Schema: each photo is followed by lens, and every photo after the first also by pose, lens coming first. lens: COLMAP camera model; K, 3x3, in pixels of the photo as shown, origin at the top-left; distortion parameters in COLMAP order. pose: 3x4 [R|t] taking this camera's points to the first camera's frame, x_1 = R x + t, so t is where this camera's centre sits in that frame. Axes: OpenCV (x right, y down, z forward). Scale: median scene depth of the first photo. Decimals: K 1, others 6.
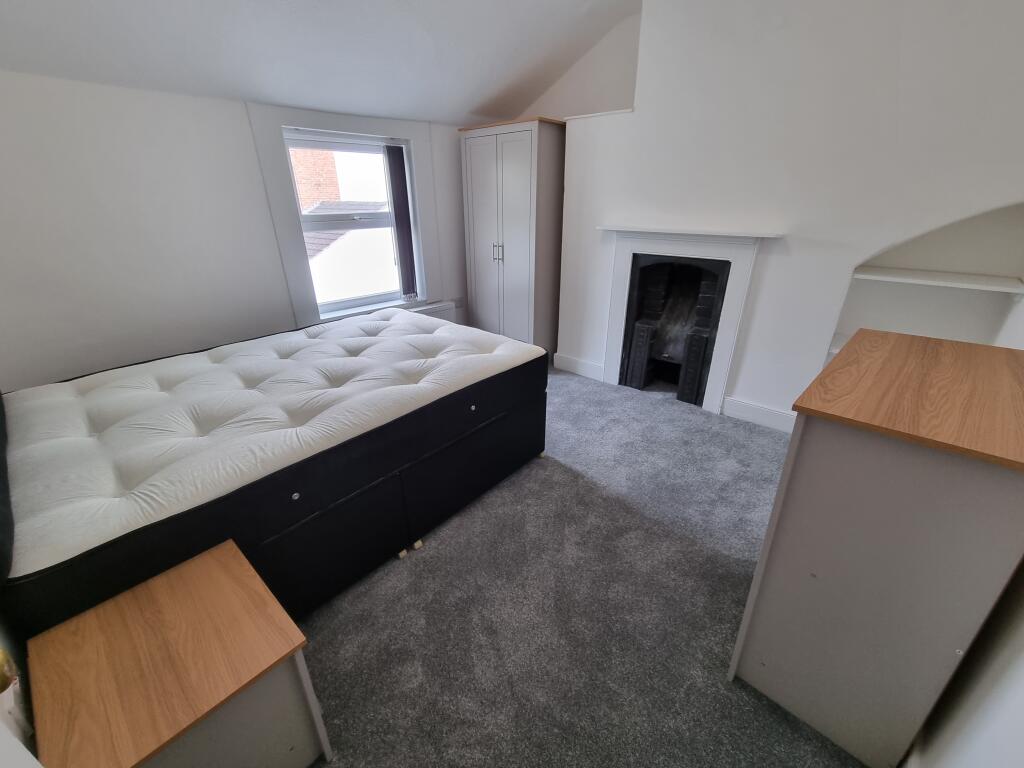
lens RADIAL K [[417.9, 0, 511.4], [0, 417.9, 380.7], [0, 0, 1]] dist [0.001639, 0.000104]
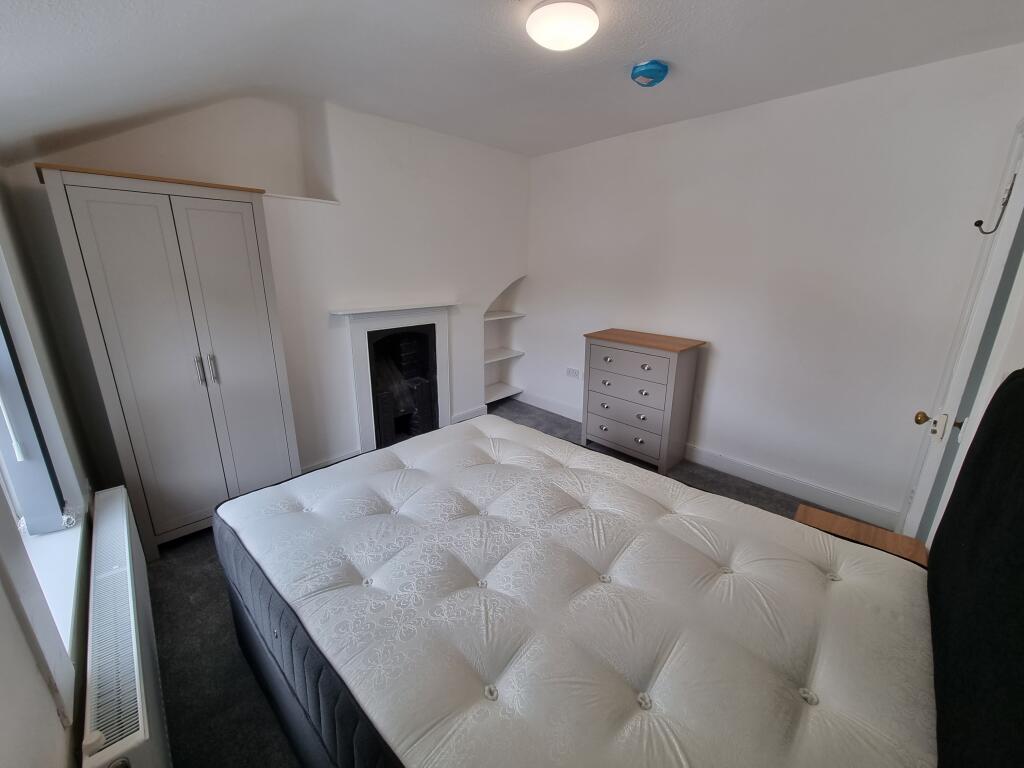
lens RADIAL K [[417.9, 0, 511.0], [0, 417.9, 385.4], [0, 0, 1]] dist [0.001639, 0.000104]
pose [[0.035319, -0.275021, 0.960789, -0.743443], [0.395782, 0.886633, 0.239245, -0.295268], [-0.917665, 0.371813, 0.140163, 0.576447]]
